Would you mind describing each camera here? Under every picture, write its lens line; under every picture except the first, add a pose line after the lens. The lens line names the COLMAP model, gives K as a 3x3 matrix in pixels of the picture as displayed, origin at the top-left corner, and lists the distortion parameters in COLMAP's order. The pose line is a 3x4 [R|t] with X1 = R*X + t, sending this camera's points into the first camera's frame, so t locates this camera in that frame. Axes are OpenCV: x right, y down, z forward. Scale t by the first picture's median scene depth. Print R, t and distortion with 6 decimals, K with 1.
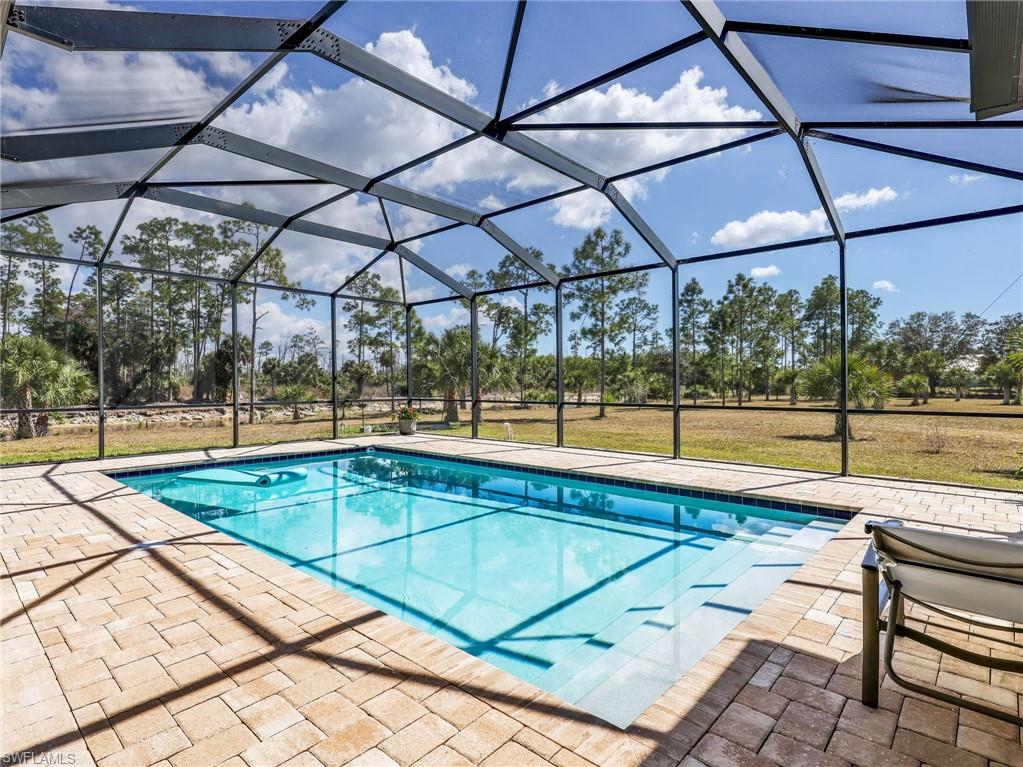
lens RADIAL K [[541.7, 0, 512.7], [0, 541.7, 386.8], [0, 0, 1]] dist [-0.005242, -0.000301]
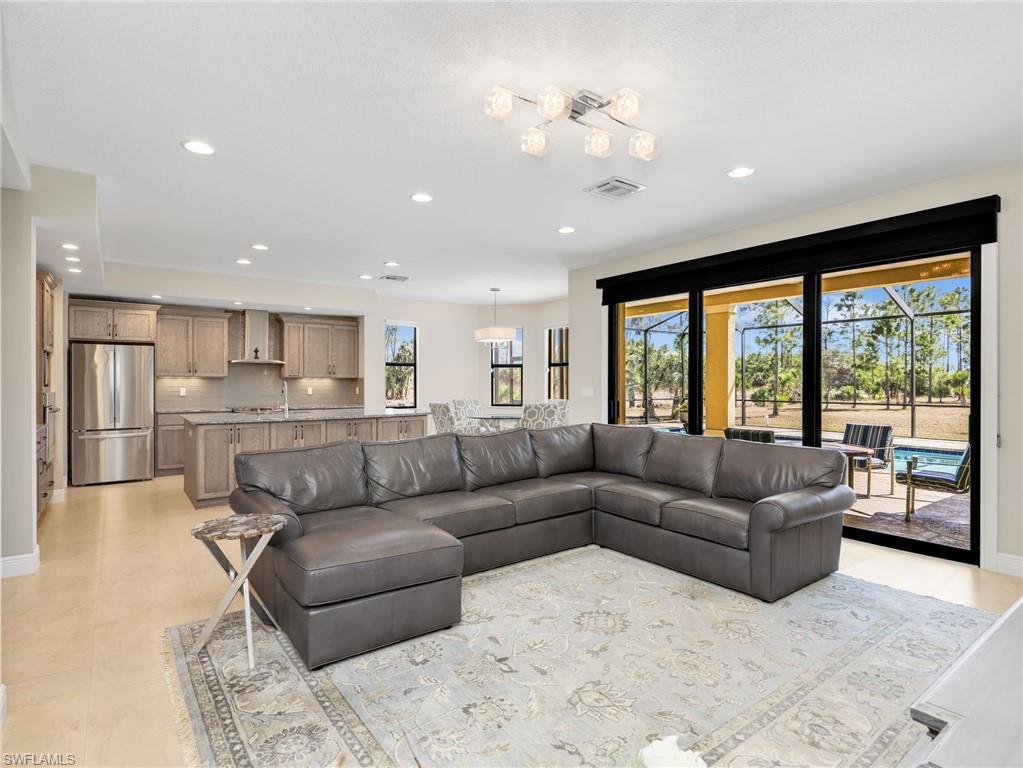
lens RADIAL K [[544.7, 0, 511.5], [0, 544.7, 380.5], [0, 0, 1]] dist [-0.004385, 0.000898]
pose [[0.979654, 0.002711, -0.200674, -0.096351], [-0.004642, 0.999947, -0.009154, -0.002638], [0.200638, 0.009899, 0.979615, -0.144786]]
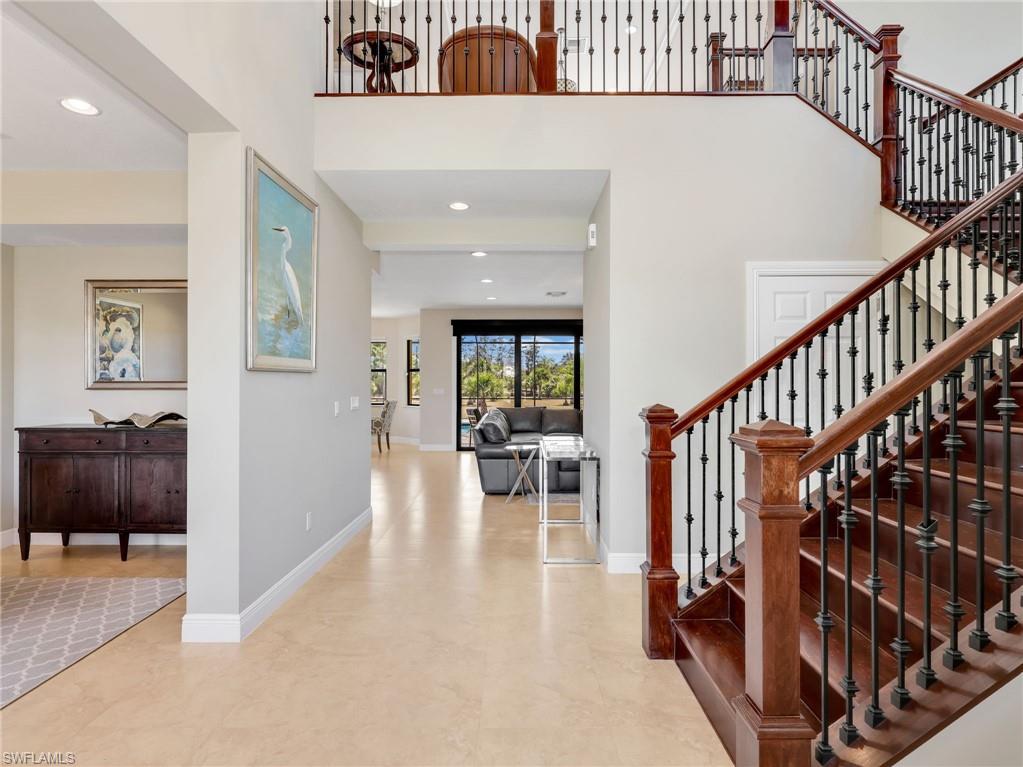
lens RADIAL K [[548.3, 0, 517.7], [0, 548.3, 383.4], [0, 0, 1]] dist [0.002285, 0.000048]
pose [[0.742524, 0.005736, 0.669795, -0.228702], [0.000784, 0.999955, -0.009433, -0.002150], [-0.669819, 0.007529, 0.742487, -0.184394]]
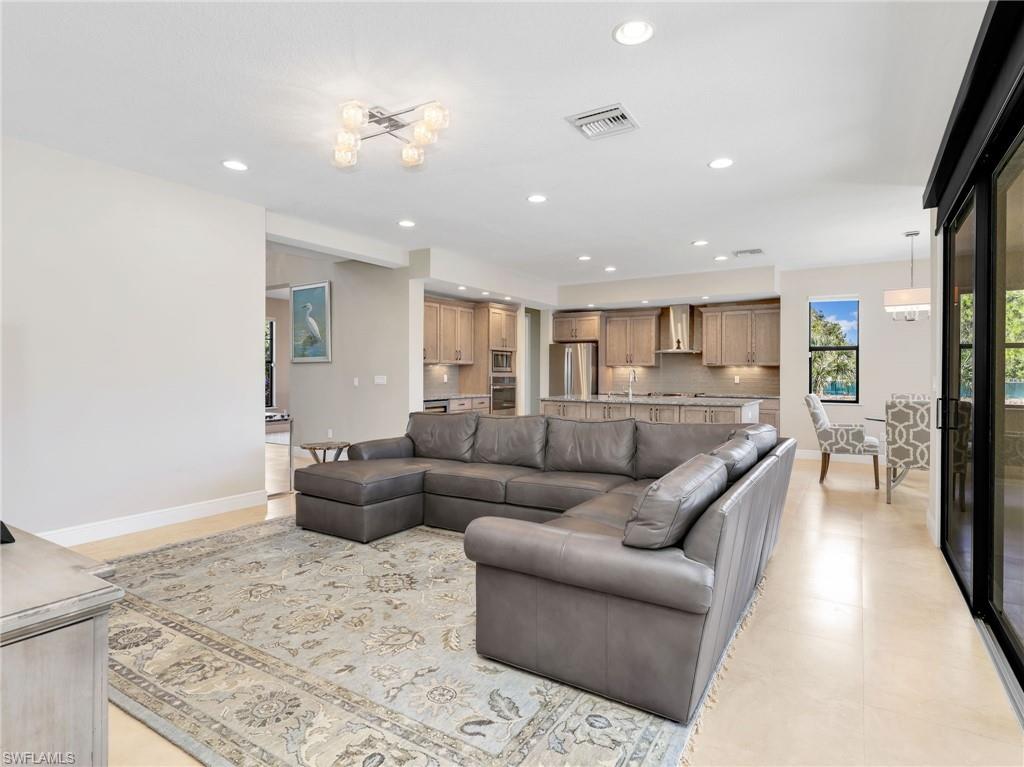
lens RADIAL K [[545.2, 0, 512.0], [0, 545.2, 380.0], [0, 0, 1]] dist [-0.004385, 0.000898]
pose [[0.168183, 0.016289, -0.985621, -0.032079], [-0.009351, 0.999845, 0.014929, -0.002237], [0.985712, 0.006705, 0.168309, -0.081216]]
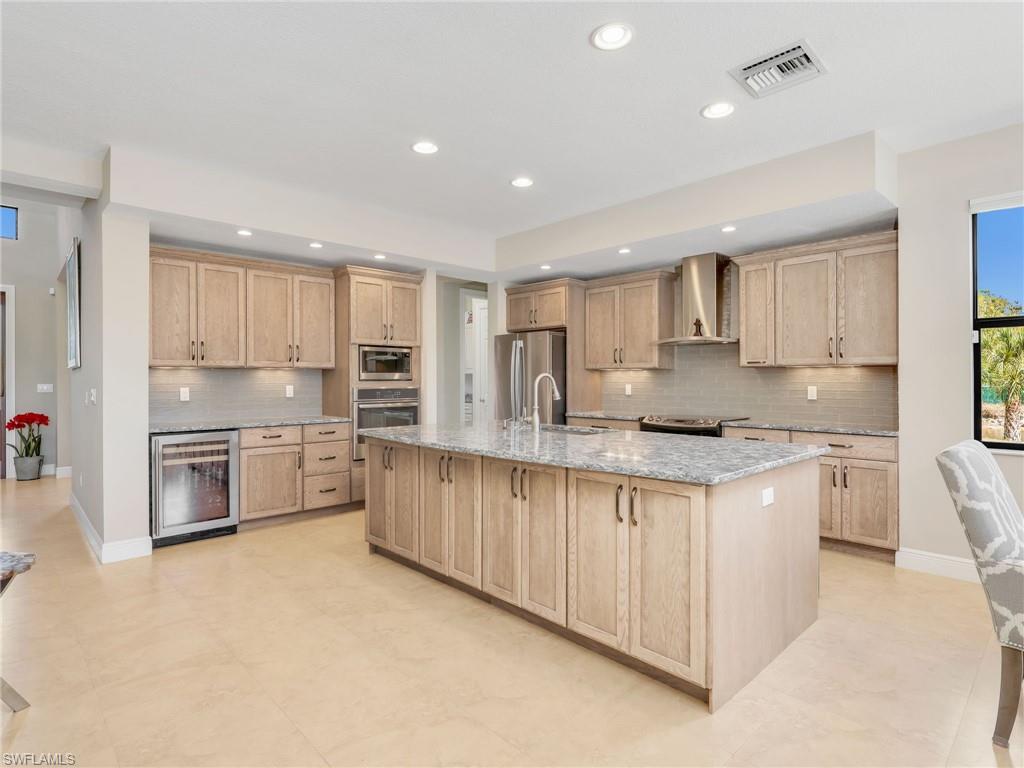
lens RADIAL K [[537.6, 0, 507.1], [0, 537.6, 382.4], [0, 0, 1]] dist [-0.003888, 0.000852]
pose [[-0.078694, 0.008616, -0.996862, -0.104964], [-0.002964, 0.999956, 0.008876, -0.002796], [0.996894, 0.003654, -0.078665, -0.020018]]
